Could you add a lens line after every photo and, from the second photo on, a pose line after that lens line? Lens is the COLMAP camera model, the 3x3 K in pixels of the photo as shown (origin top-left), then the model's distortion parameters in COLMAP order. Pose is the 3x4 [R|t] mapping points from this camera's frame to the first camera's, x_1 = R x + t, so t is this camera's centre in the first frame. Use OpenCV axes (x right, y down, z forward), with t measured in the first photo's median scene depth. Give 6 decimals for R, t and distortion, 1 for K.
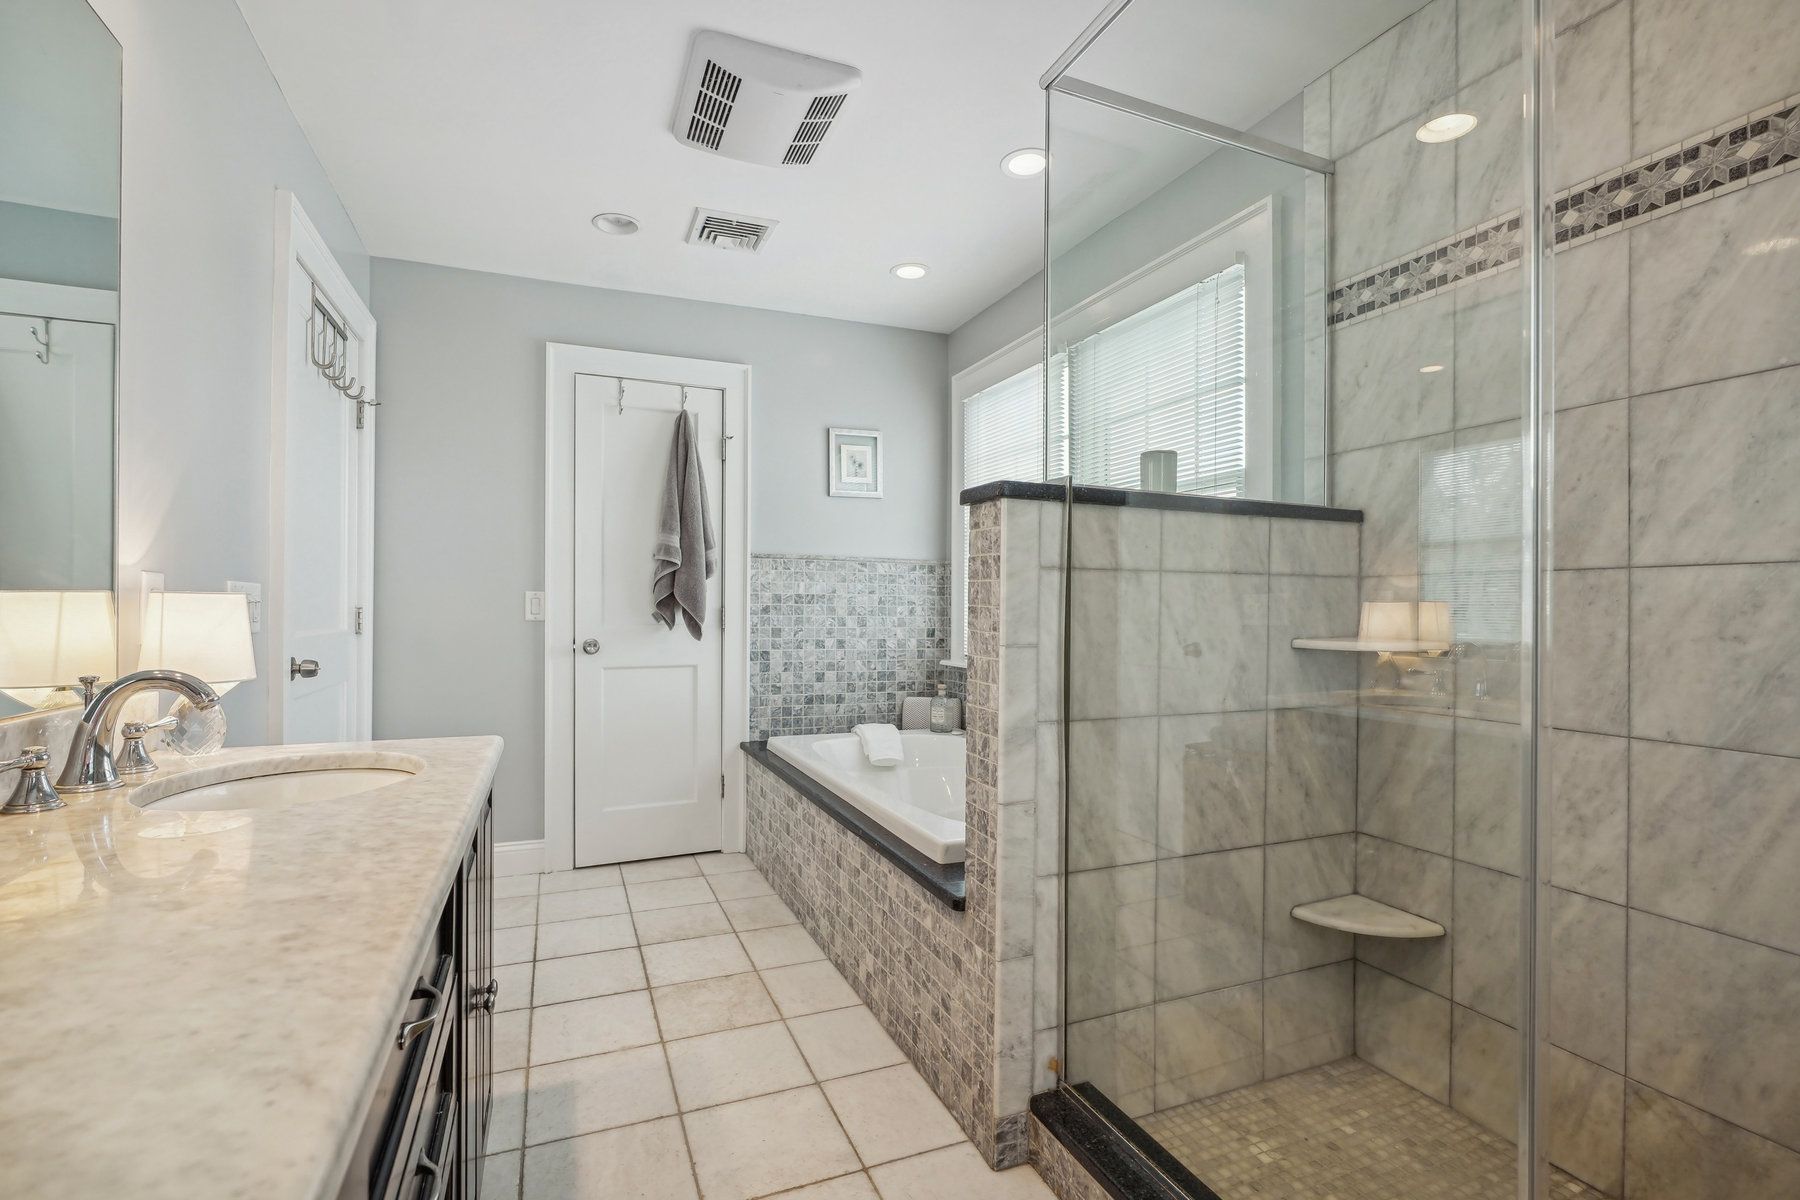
lens RADIAL K [[821.1, 0, 891.8], [0, 821.1, 605.0], [0, 0, 1]] dist [-0.002849, 0.000110]
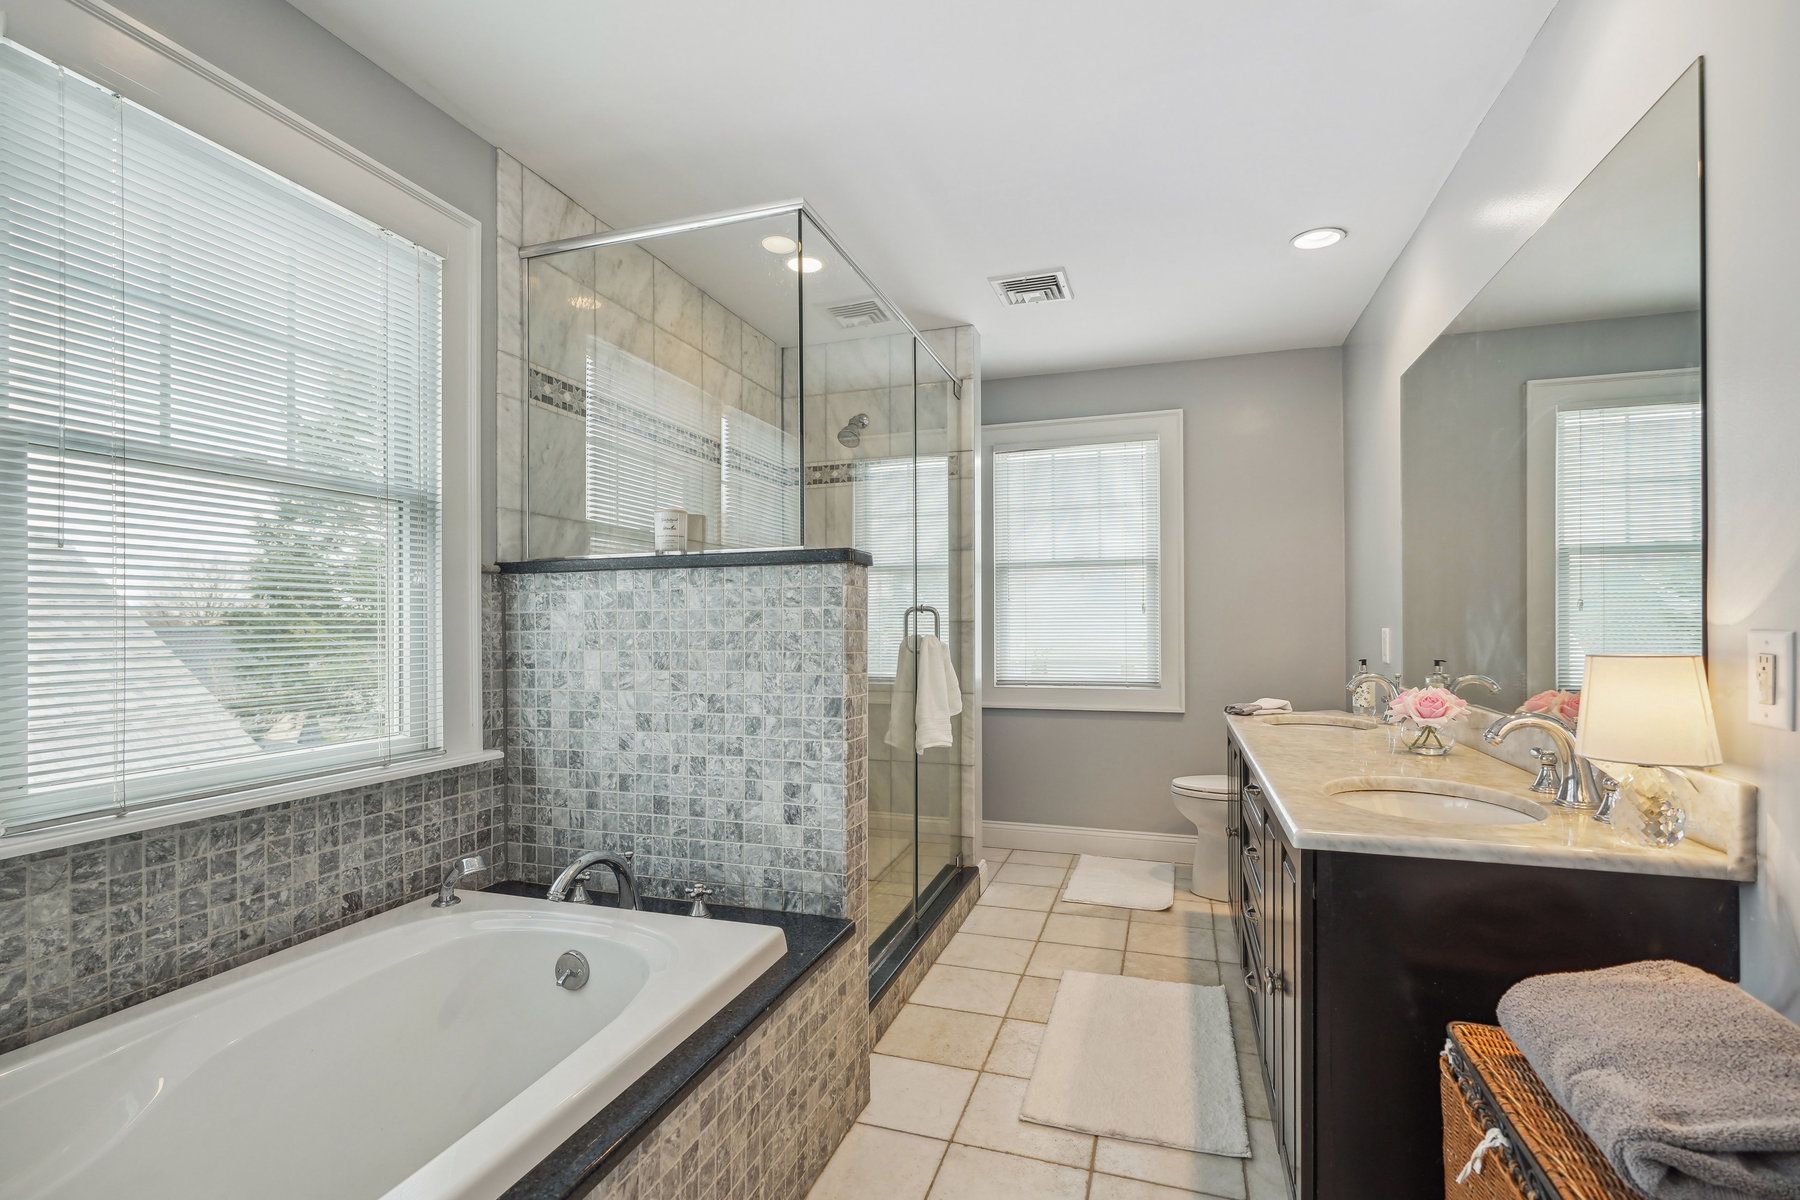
lens RADIAL K [[821.1, 0, 891.8], [0, 821.1, 605.0], [0, 0, 1]] dist [-0.002849, 0.000110]
pose [[-0.740968, 0.009370, 0.671475, -0.625764], [-0.006643, 0.999751, -0.021281, -0.034999], [-0.671507, -0.020229, -0.740722, 1.573342]]
